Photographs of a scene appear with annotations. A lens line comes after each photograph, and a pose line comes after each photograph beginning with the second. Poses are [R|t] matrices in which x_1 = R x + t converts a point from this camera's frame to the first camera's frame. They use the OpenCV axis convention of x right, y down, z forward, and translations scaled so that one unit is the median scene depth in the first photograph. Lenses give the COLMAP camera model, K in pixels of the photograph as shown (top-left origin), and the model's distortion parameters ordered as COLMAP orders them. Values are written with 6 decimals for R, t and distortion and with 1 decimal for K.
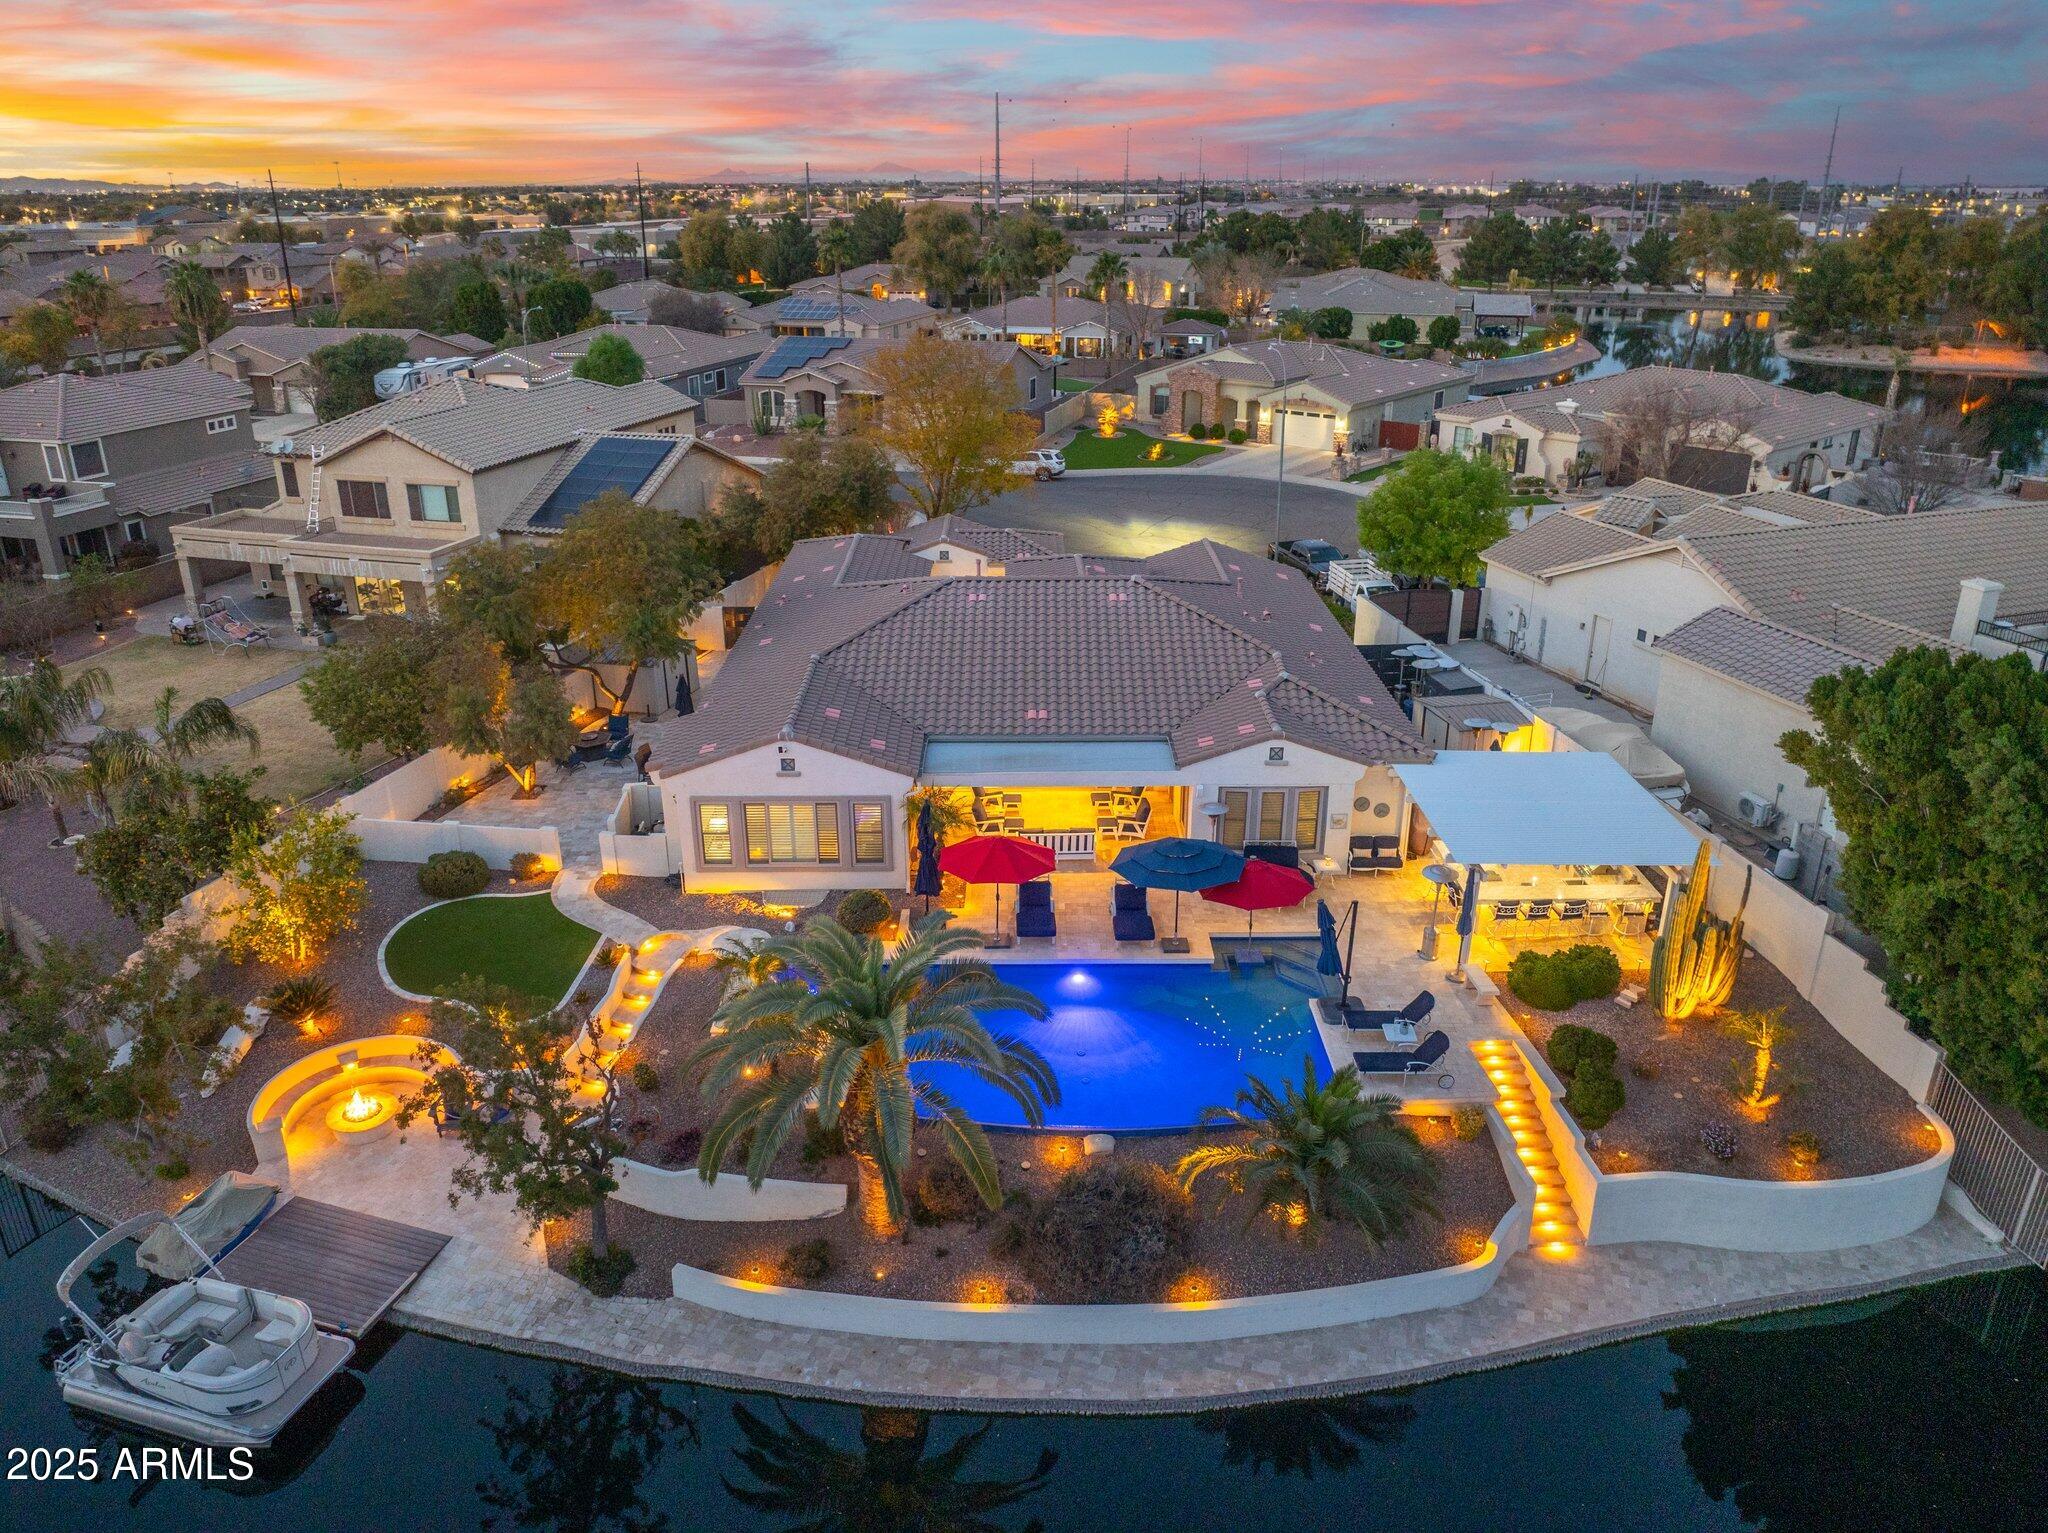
lens RADIAL K [[1424.8, 0, 1035.8], [0, 1424.8, 761.6], [0, 0, 1]] dist [-0.034747, 0.003997]
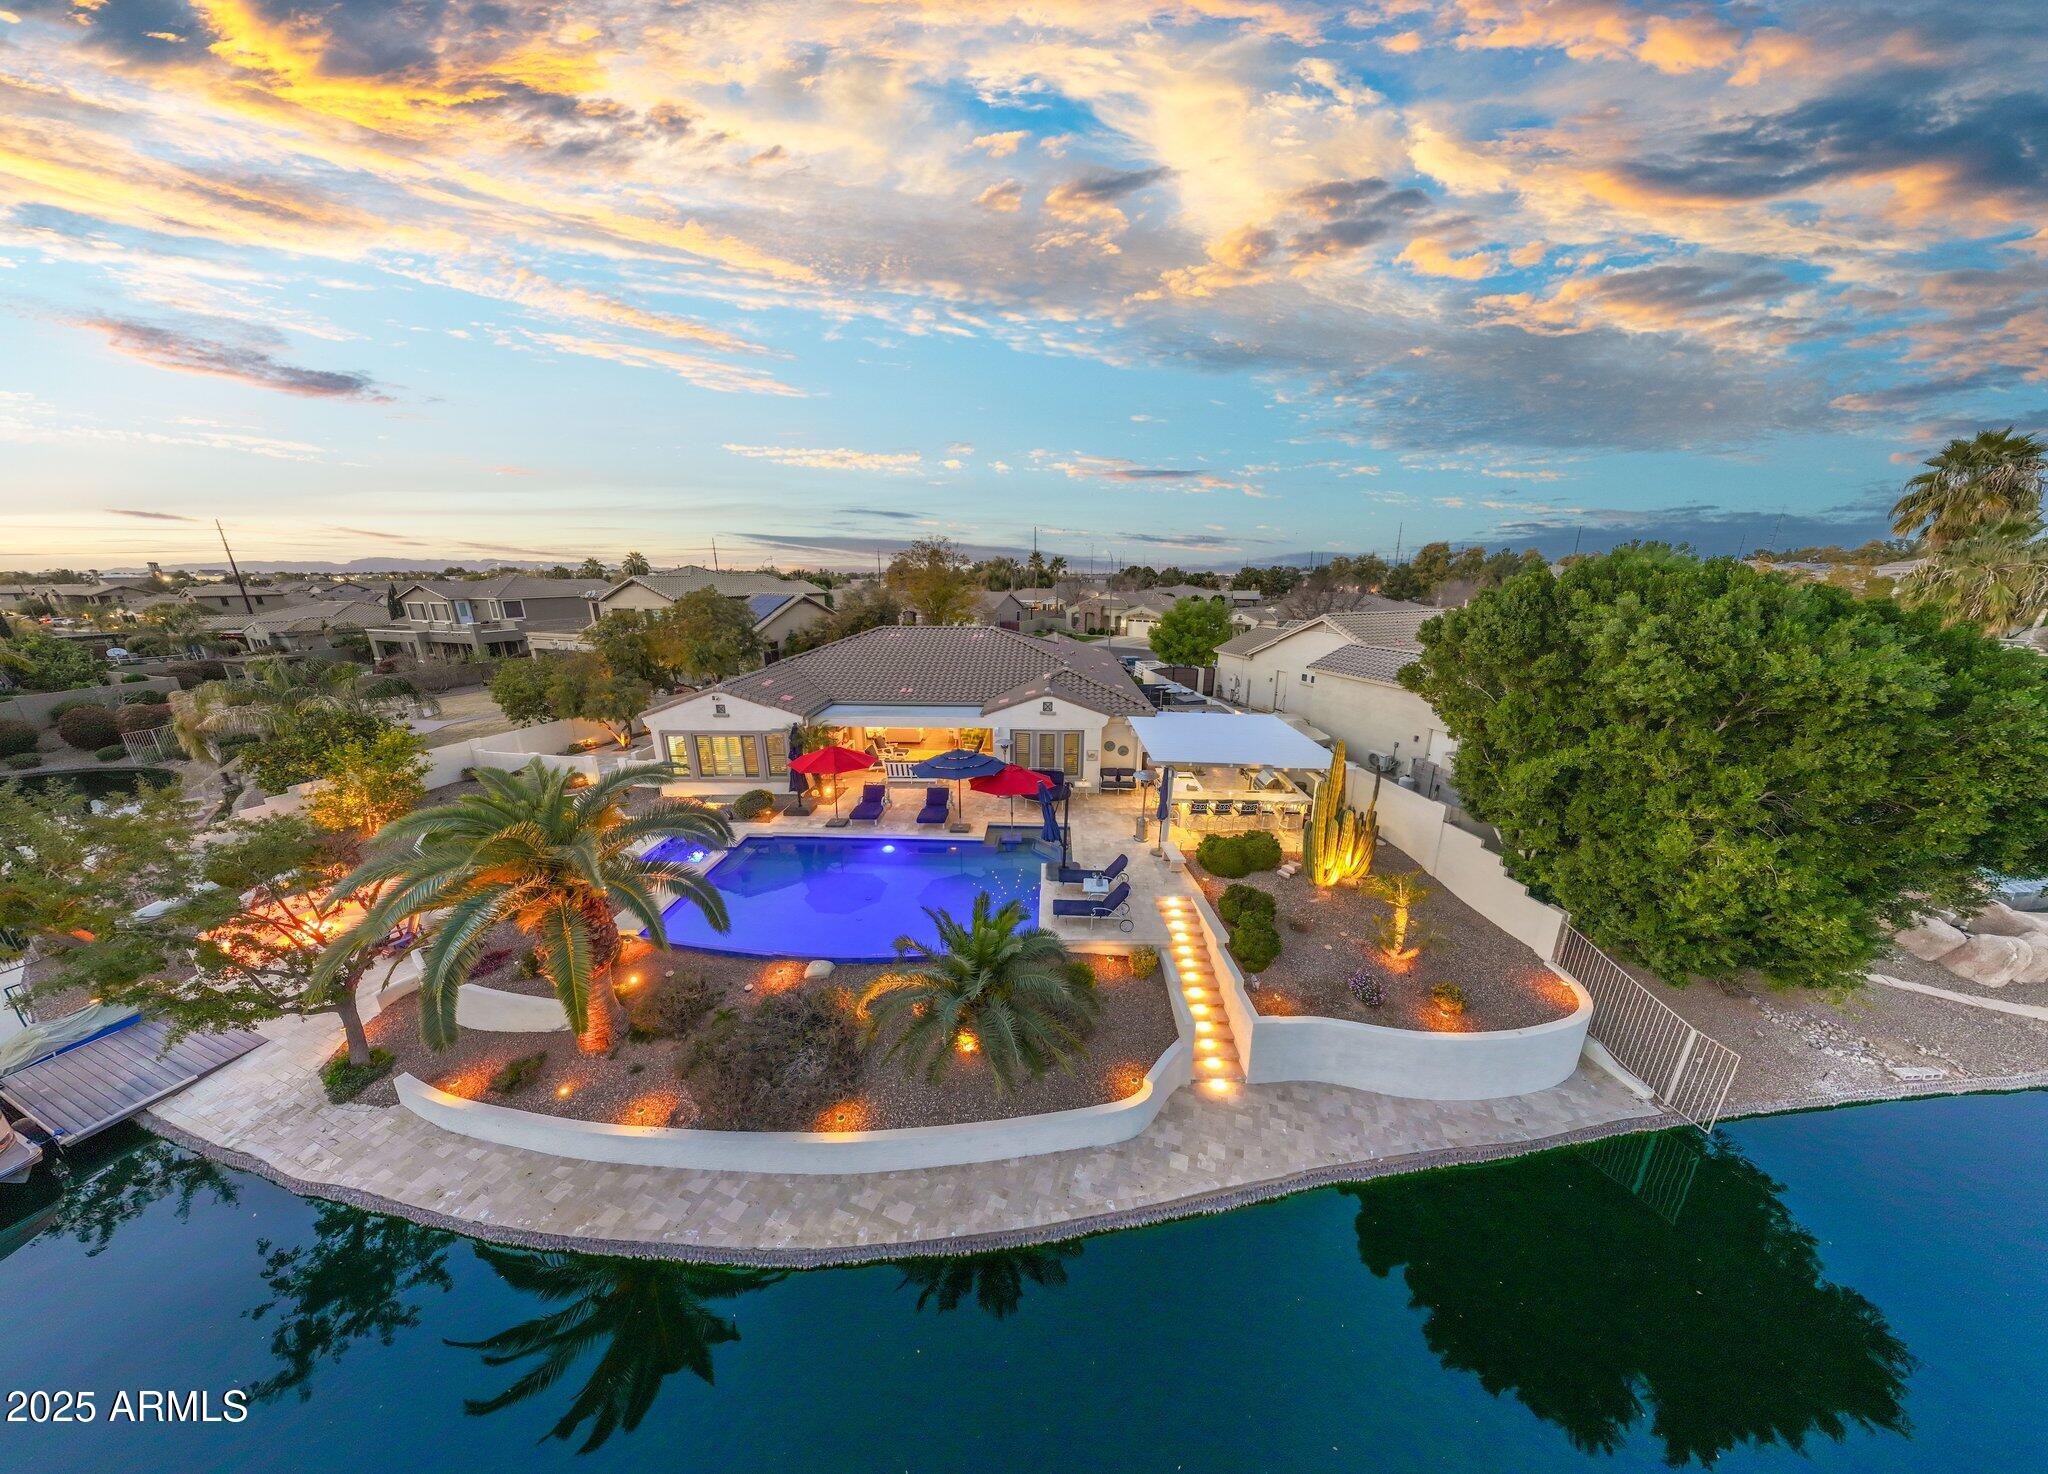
lens RADIAL K [[607.0, 0, 1024.0], [0, 607.0, 737.0], [0, 0, 1]] dist [0.002871, 0.000153]
pose [[0.998635, 0.009773, -0.051315, 0.203607], [-0.015487, 0.993568, -0.112177, 0.111848], [0.049889, 0.112819, 0.992362, 0.417794]]
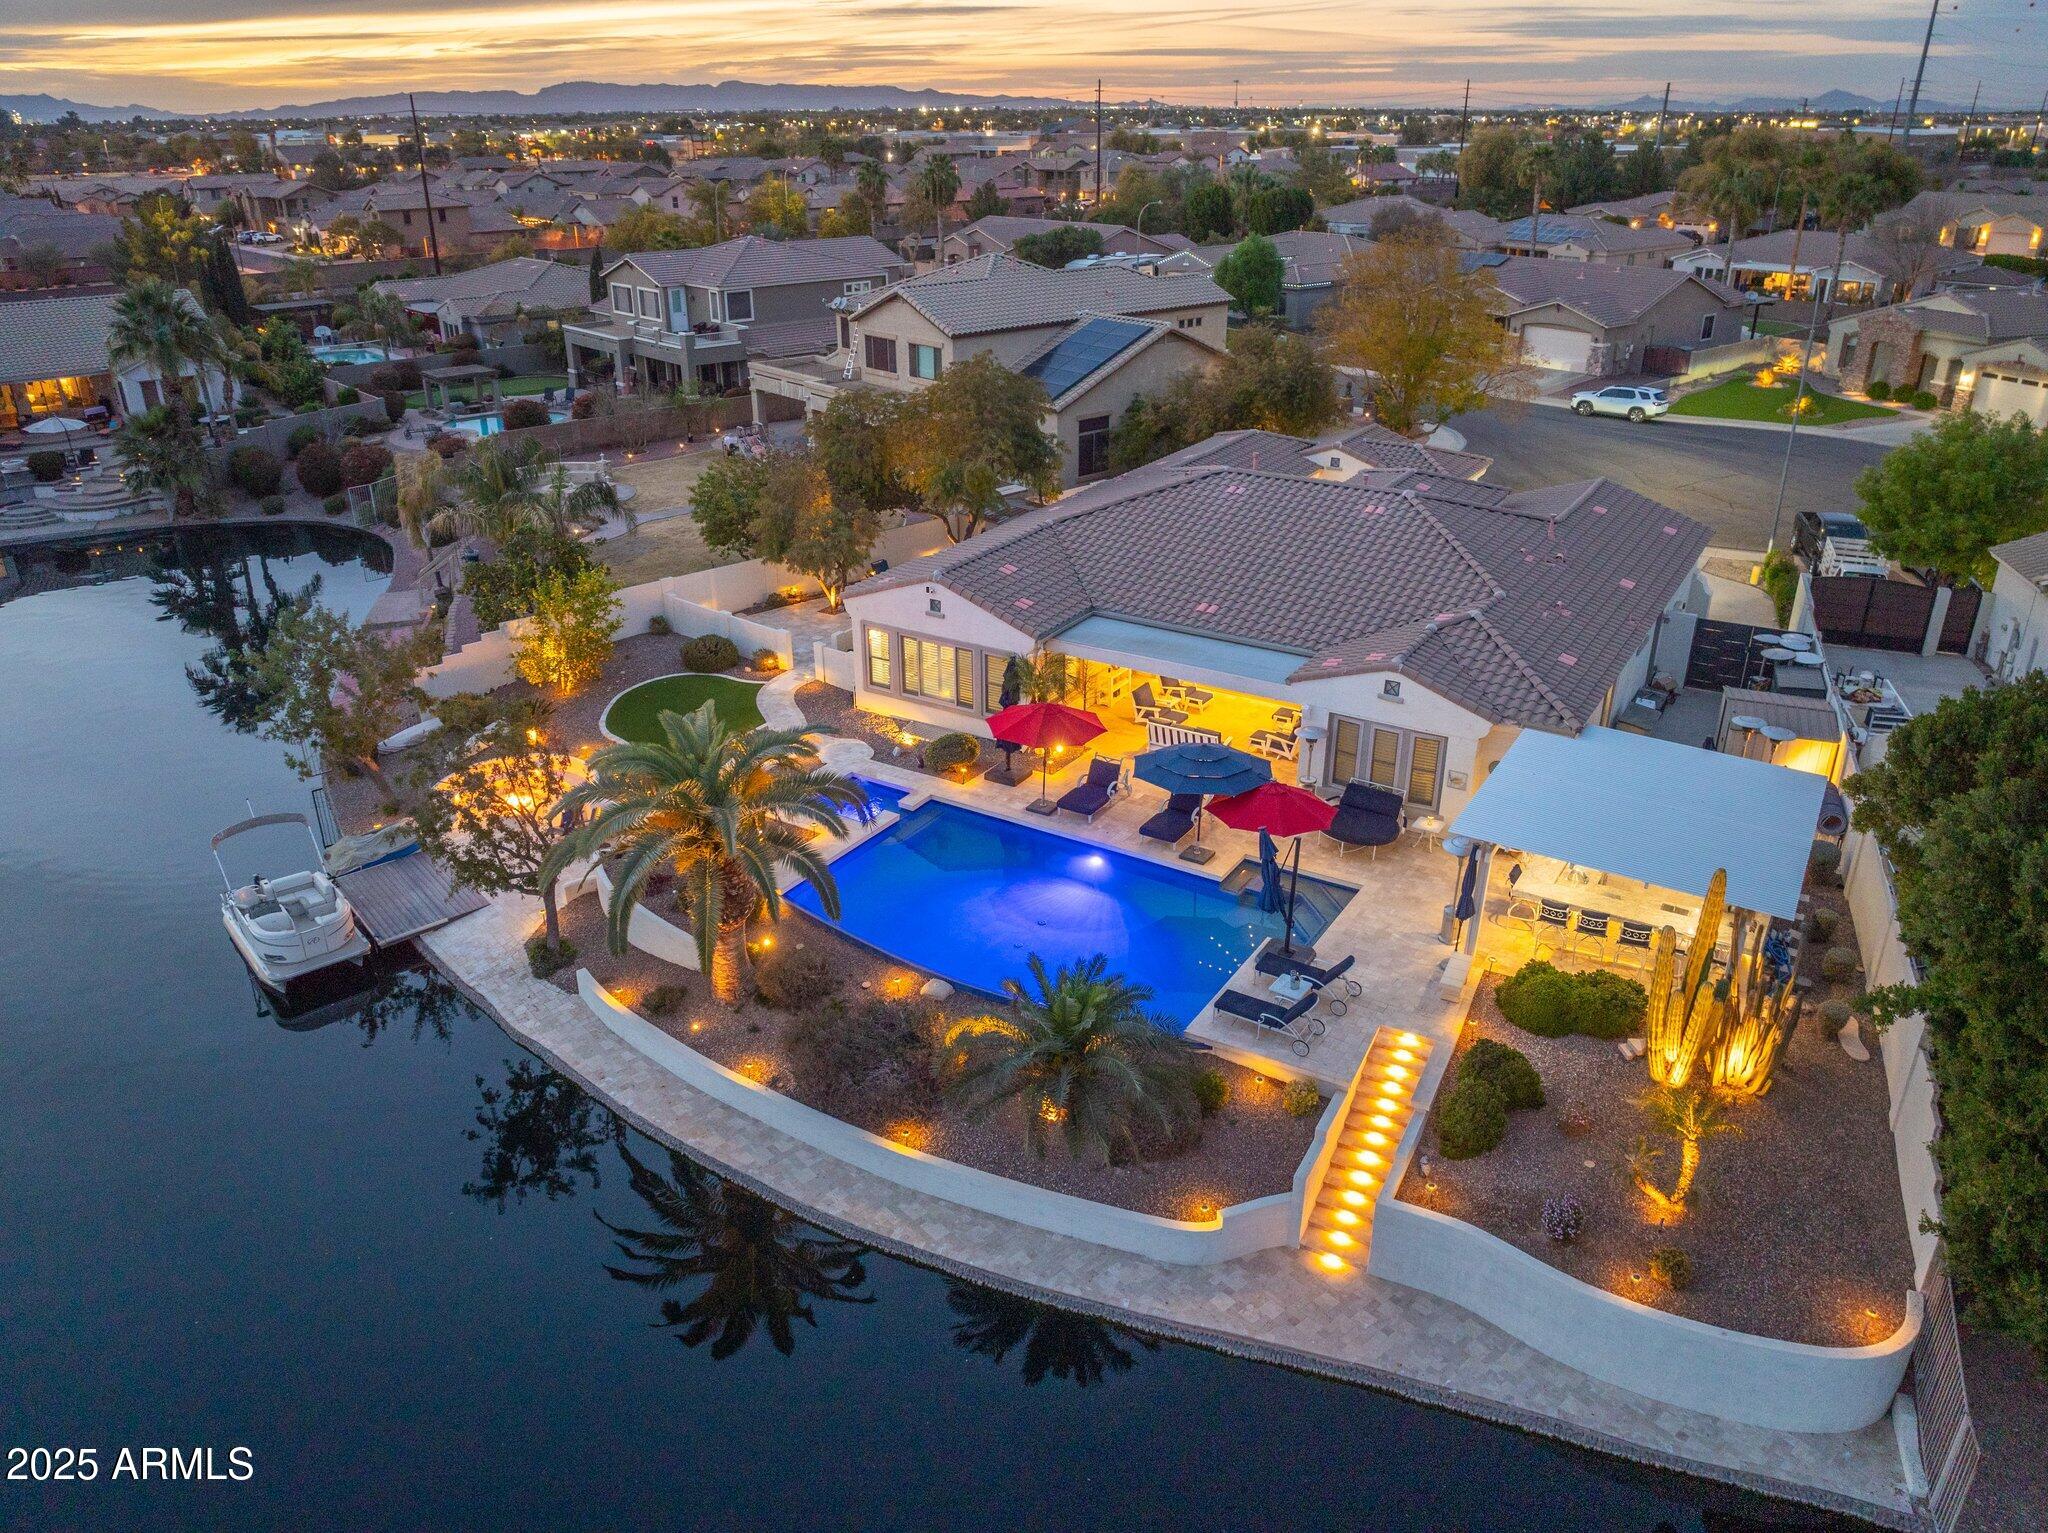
lens RADIAL K [[1446.5, 0, 1027.4], [0, 1446.5, 735.9], [0, 0, 1]] dist [-0.042797, 0.002793]
pose [[0.843781, 0.213842, -0.492246, 0.486579], [-0.200637, 0.976374, 0.080236, -0.003231], [0.497774, 0.031061, 0.866750, 0.111988]]
